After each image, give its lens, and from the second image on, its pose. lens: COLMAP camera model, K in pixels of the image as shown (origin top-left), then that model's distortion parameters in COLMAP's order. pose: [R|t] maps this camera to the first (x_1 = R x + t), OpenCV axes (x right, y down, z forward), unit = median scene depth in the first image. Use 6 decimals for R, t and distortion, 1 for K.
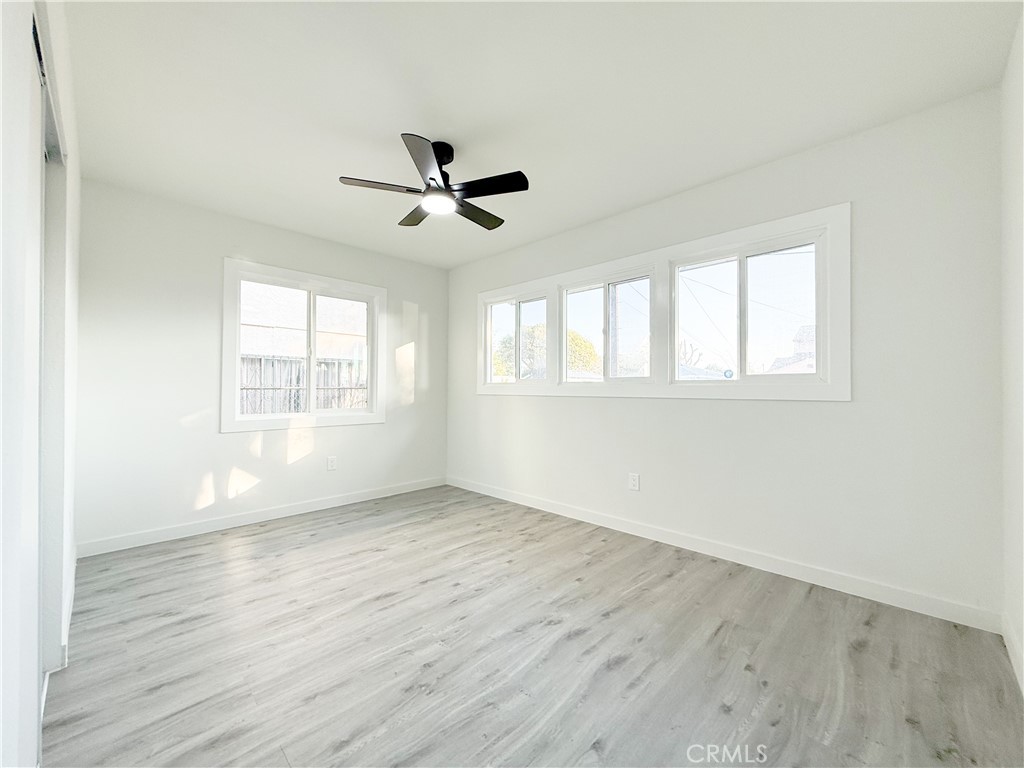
lens RADIAL K [[409.9, 0, 510.8], [0, 409.9, 385.6], [0, 0, 1]] dist [0.000046, 0.000348]
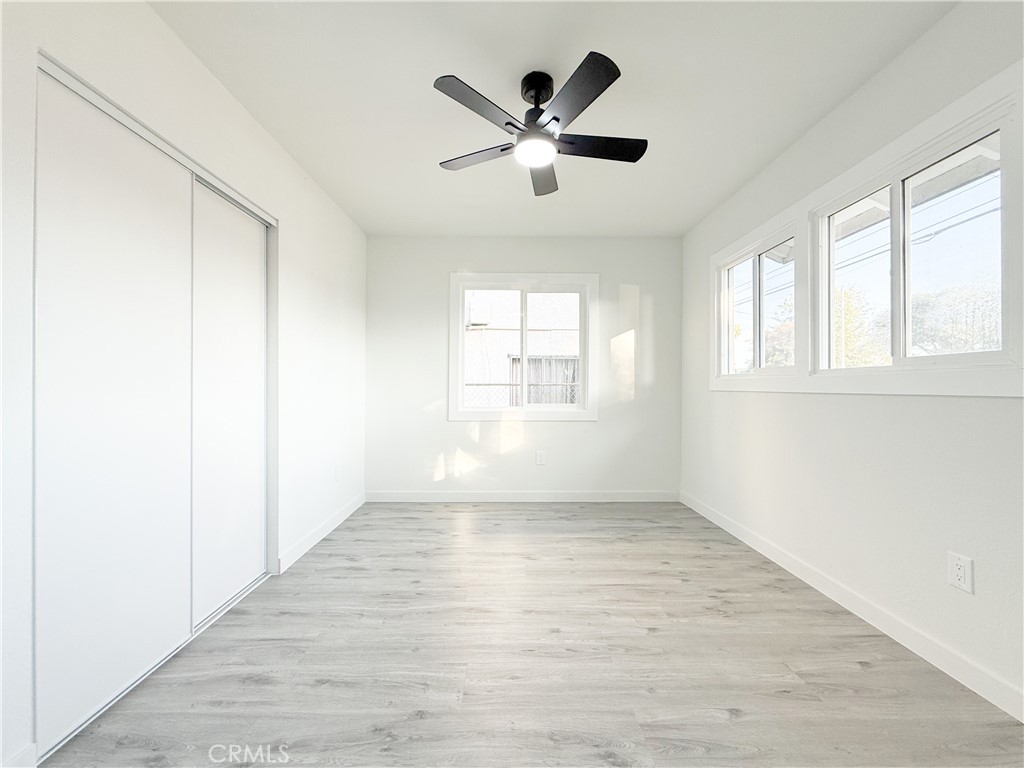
lens RADIAL K [[409.9, 0, 509.9], [0, 409.9, 385.1], [0, 0, 1]] dist [0.000046, 0.000348]
pose [[0.709415, -0.004268, -0.704778, 0.306863], [0.006119, 0.999981, 0.000104, 0.015102], [0.704765, -0.004387, 0.709427, 0.332470]]
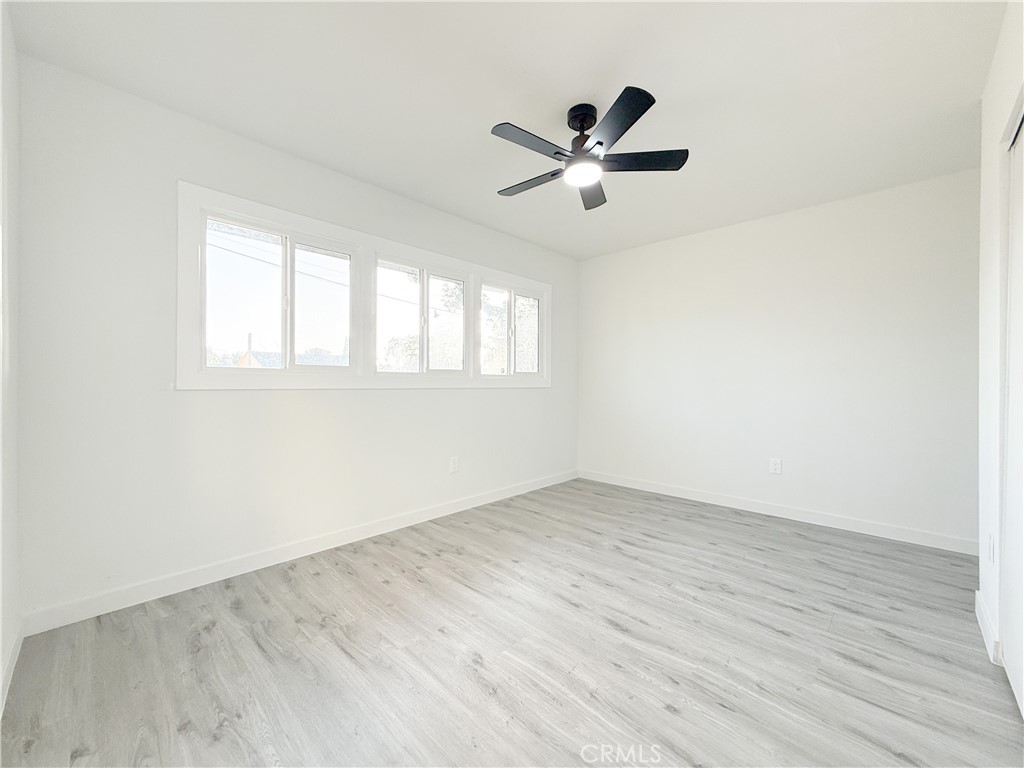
lens RADIAL K [[409.9, 0, 509.0], [0, 409.9, 386.6], [0, 0, 1]] dist [0.000046, 0.000348]
pose [[-0.010347, -0.010751, 0.999889, -0.920719], [-0.010064, 0.999893, 0.010647, 0.013457], [-0.999896, -0.009953, -0.010454, 1.000341]]
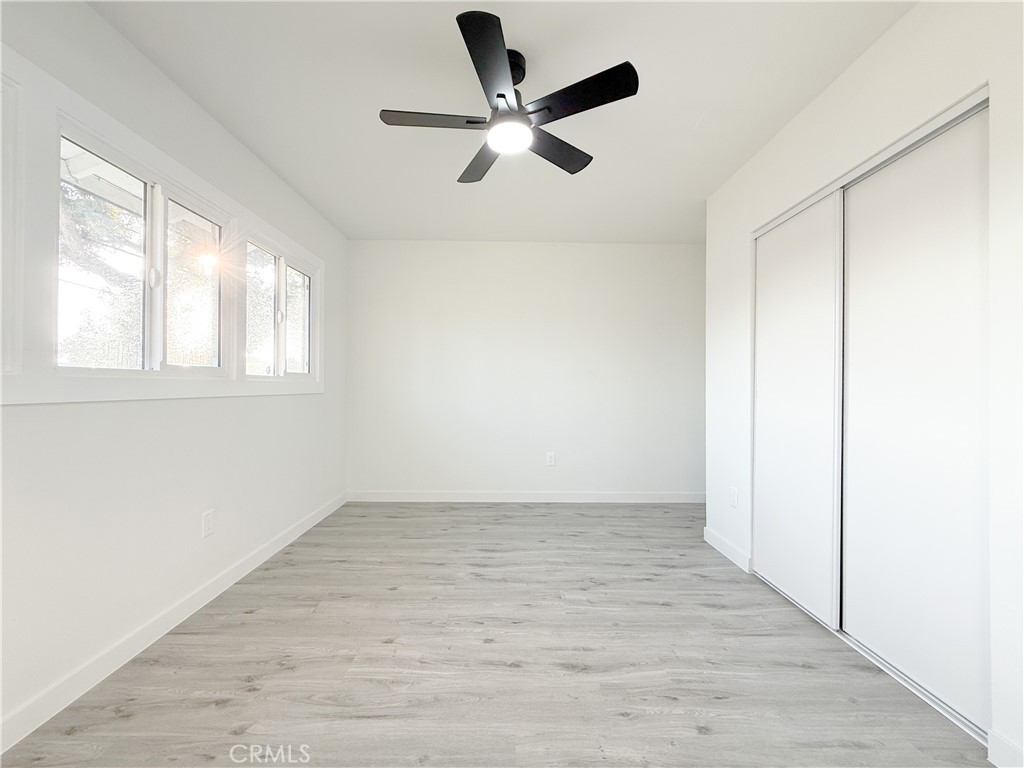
lens RADIAL K [[409.9, 0, 509.8], [0, 409.9, 384.7], [0, 0, 1]] dist [0.000046, 0.000348]
pose [[-0.710140, -0.003077, 0.704054, -0.599125], [-0.010471, 0.999926, -0.006192, 0.008993], [-0.703983, -0.011769, -0.710120, 1.304703]]
